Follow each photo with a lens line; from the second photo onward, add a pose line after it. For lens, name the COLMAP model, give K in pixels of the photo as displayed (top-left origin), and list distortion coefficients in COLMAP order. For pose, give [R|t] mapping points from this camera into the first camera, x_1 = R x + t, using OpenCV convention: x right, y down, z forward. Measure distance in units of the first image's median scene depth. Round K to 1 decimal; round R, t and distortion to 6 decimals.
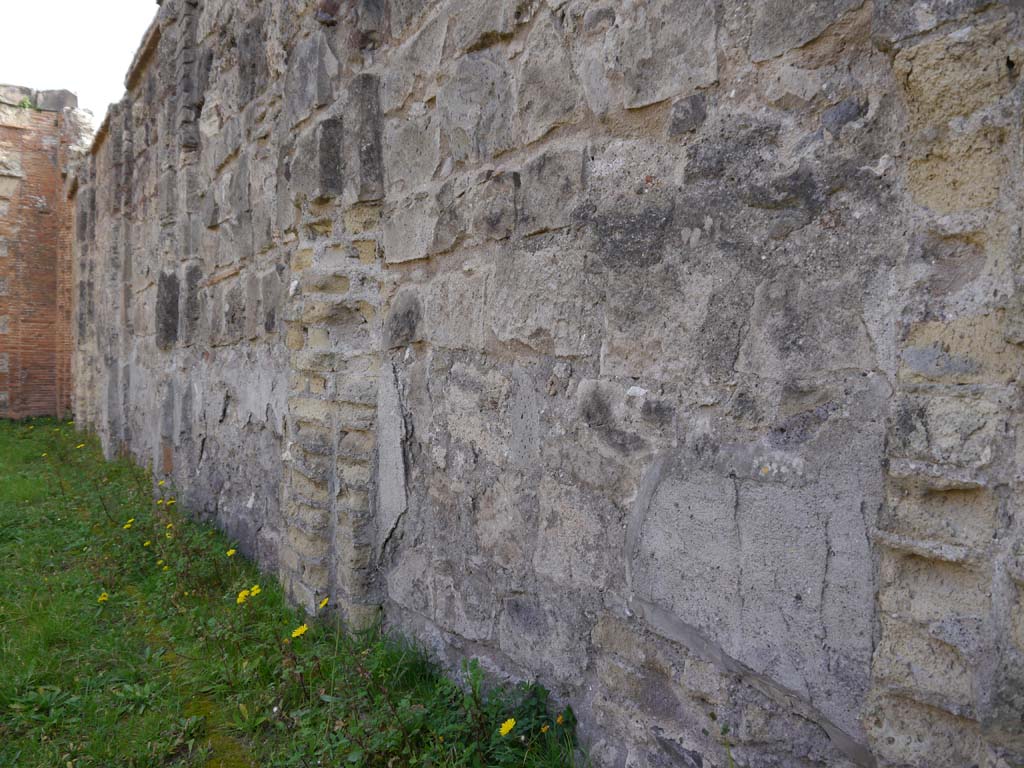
lens RADIAL K [[838.0, 0, 510.7], [0, 838.0, 380.6], [0, 0, 1]] dist [-0.035248, 0.025424]
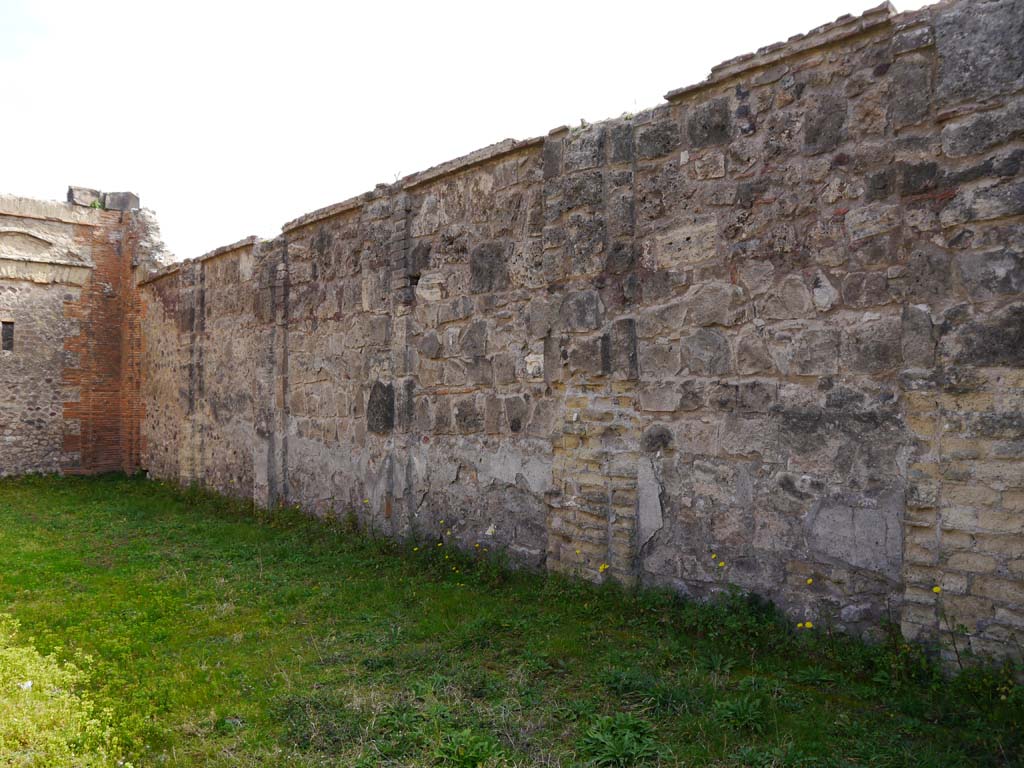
lens RADIAL K [[838.0, 0, 511.2], [0, 838.0, 386.9], [0, 0, 1]] dist [-0.035248, 0.025424]
pose [[0.991550, -0.018806, 0.128352, -0.842680], [0.022536, 0.999363, -0.027664, -0.167211], [-0.127750, 0.030323, 0.991343, -1.178843]]
